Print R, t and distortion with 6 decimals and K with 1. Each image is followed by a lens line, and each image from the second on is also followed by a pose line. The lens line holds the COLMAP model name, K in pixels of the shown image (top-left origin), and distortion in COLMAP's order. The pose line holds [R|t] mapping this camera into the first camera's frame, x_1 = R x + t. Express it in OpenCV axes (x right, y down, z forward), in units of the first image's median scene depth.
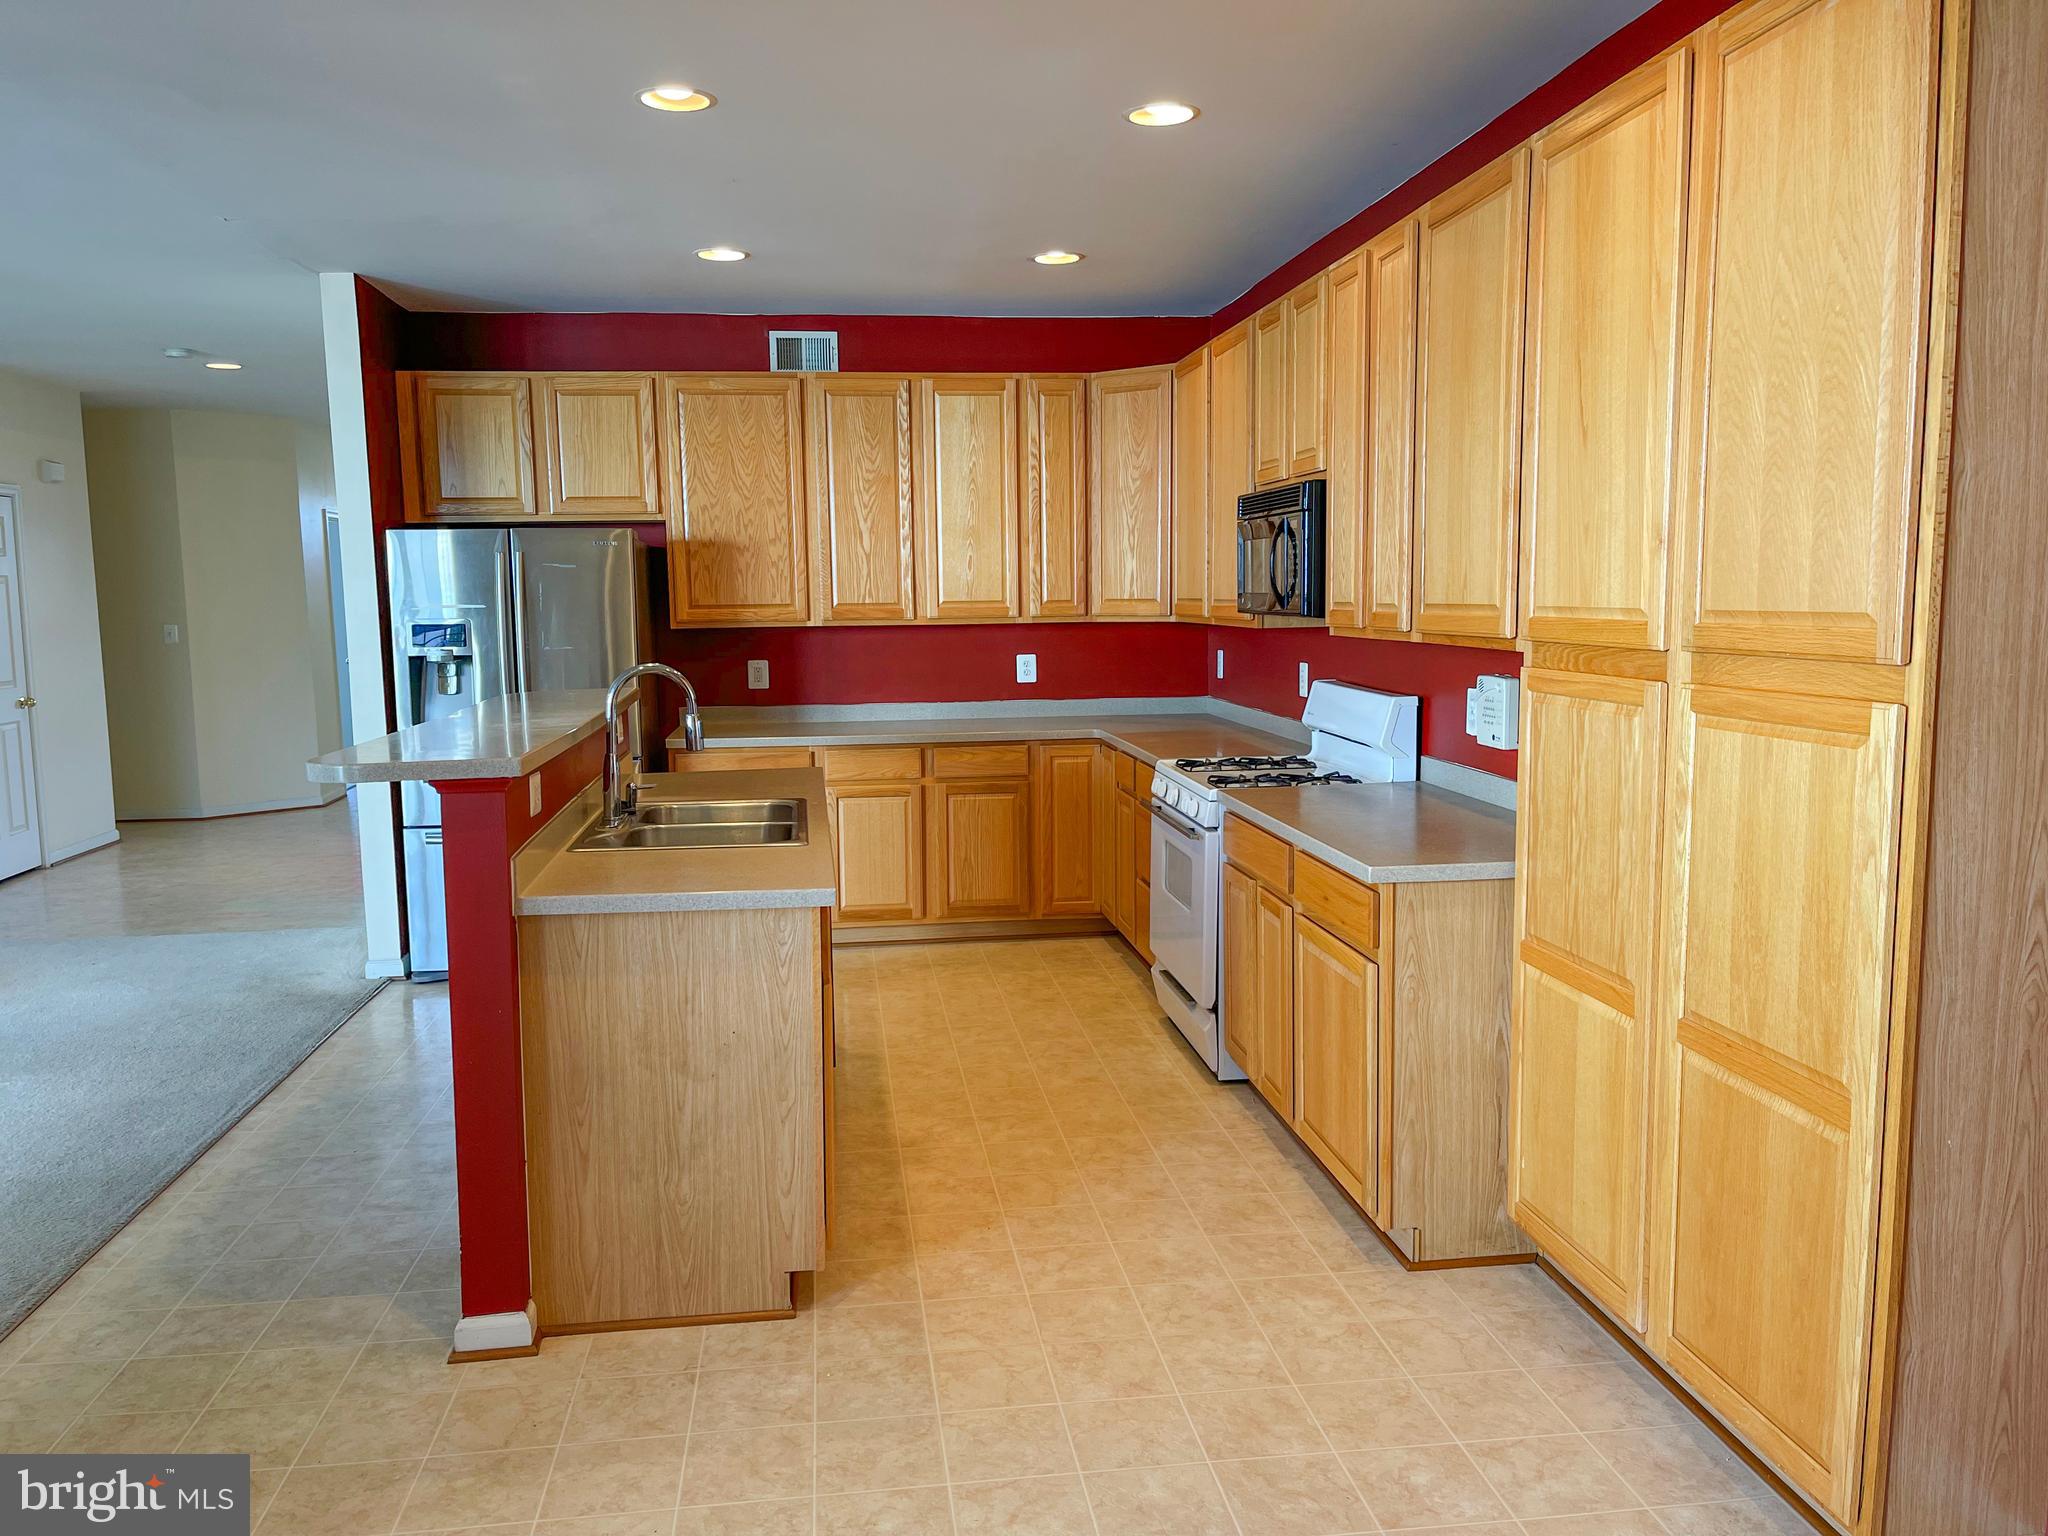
lens RADIAL K [[1498.2, 0, 1022.3], [0, 1498.2, 764.0], [0, 0, 1]] dist [-0.012594, -0.002150]
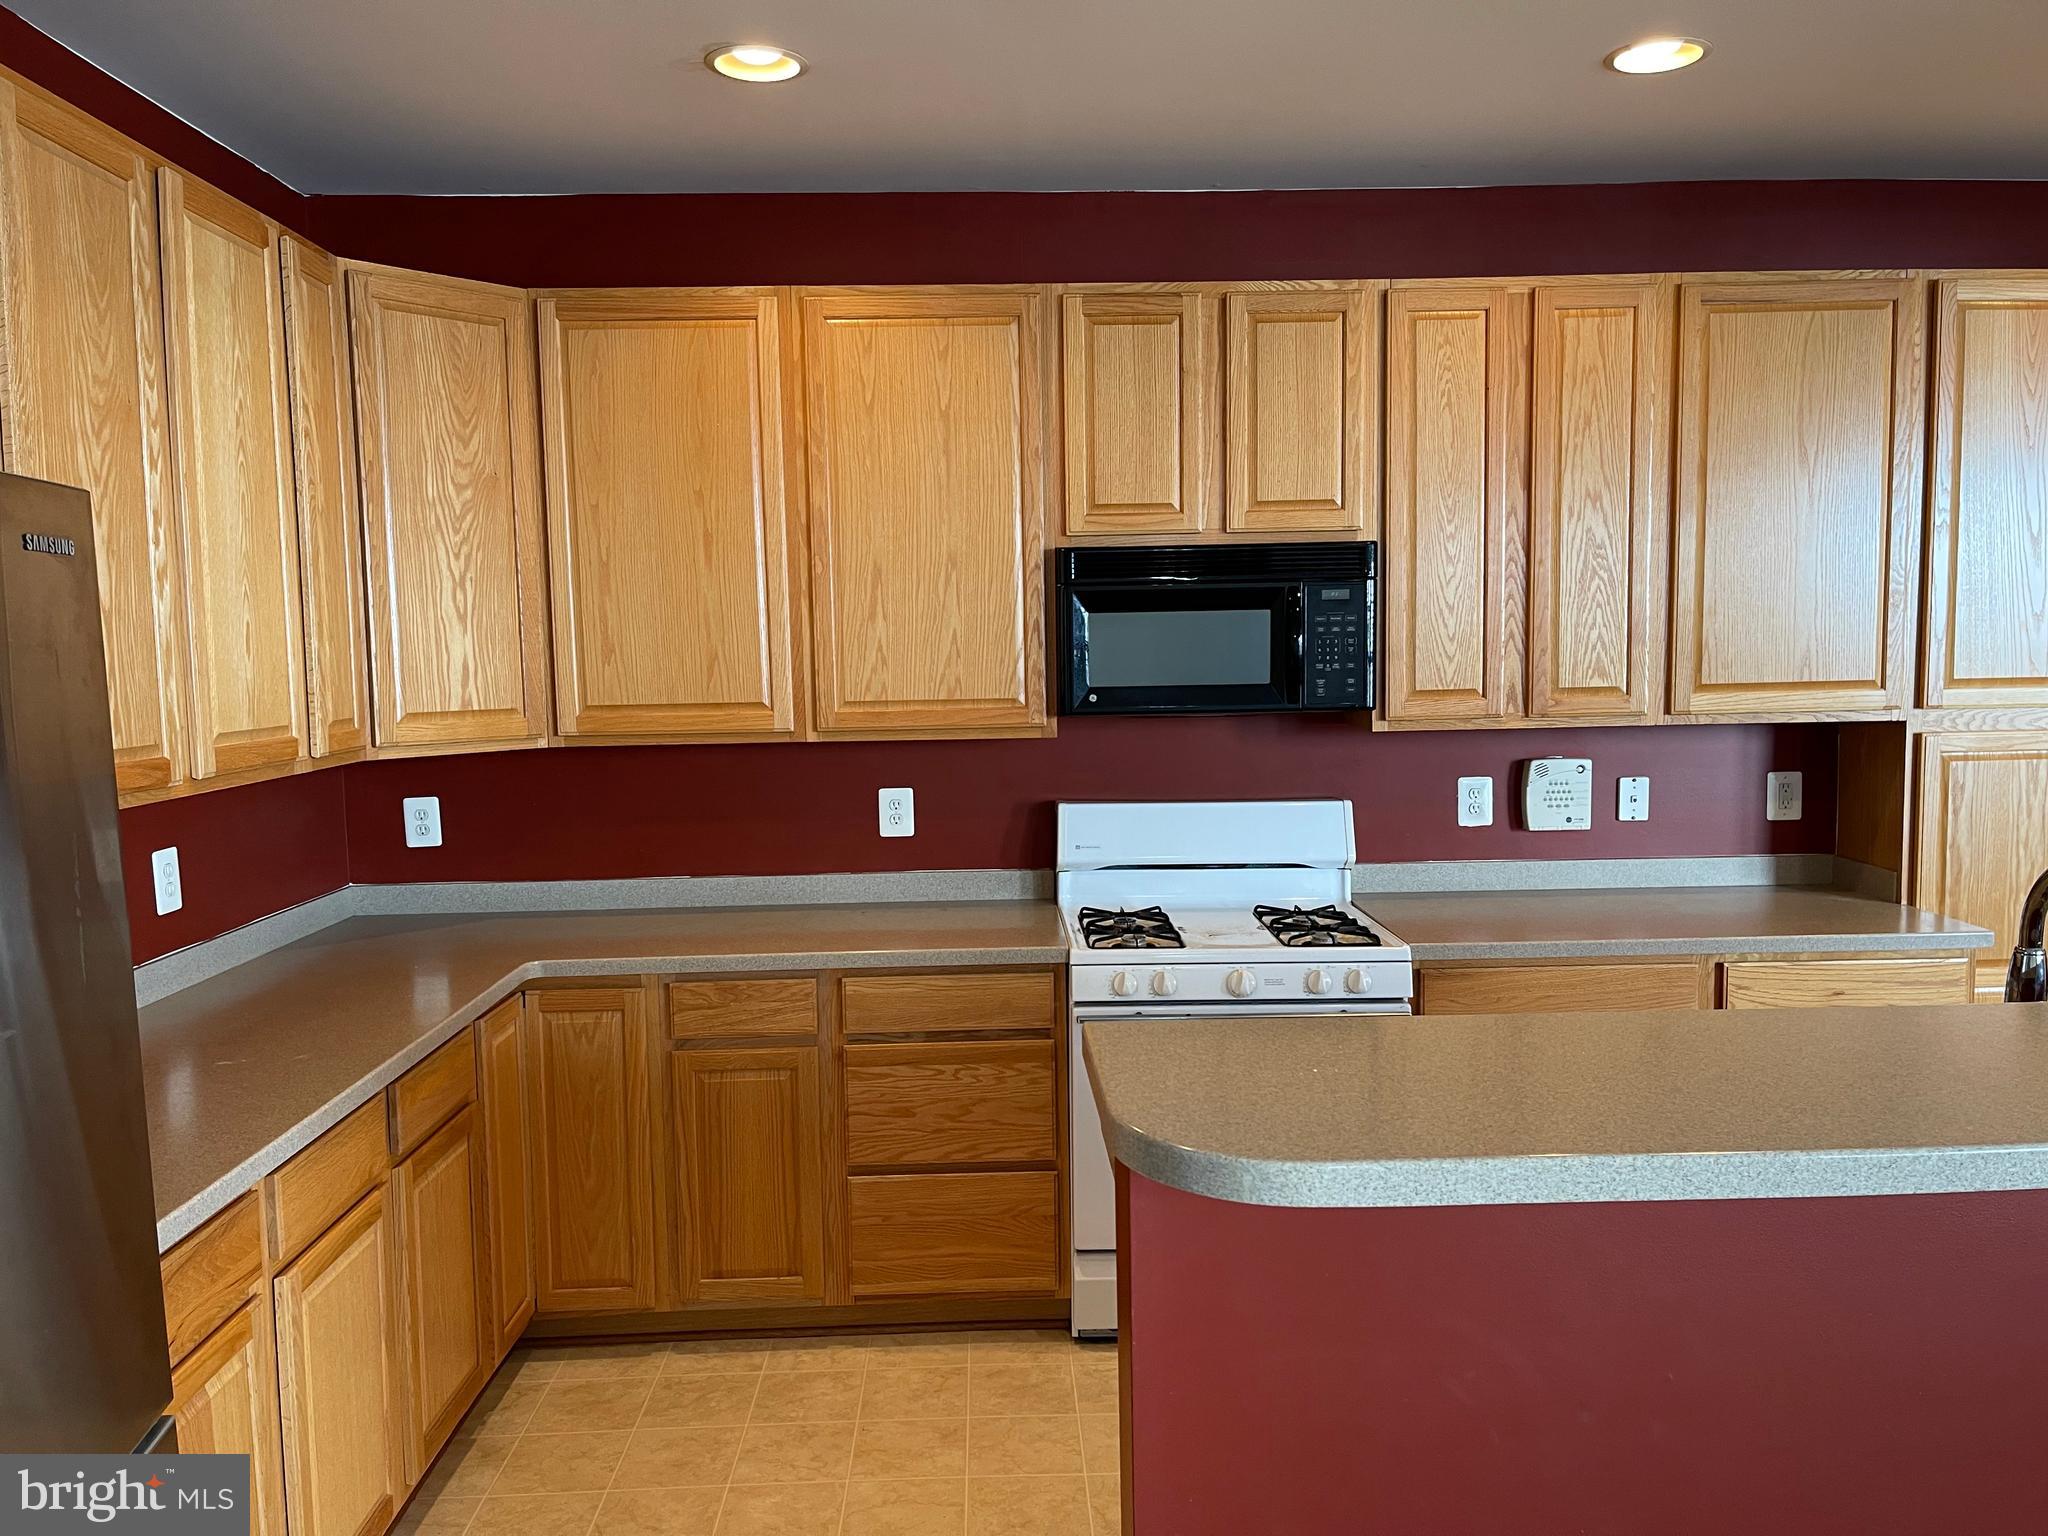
lens RADIAL K [[1498.2, 0, 1021.9], [0, 1498.2, 771.0], [0, 0, 1]] dist [-0.012594, -0.002150]
pose [[0.114883, -0.070110, 0.990902, -0.470483], [0.135171, 0.989332, 0.054328, -0.100770], [-0.984140, 0.127700, 0.123134, 0.820164]]
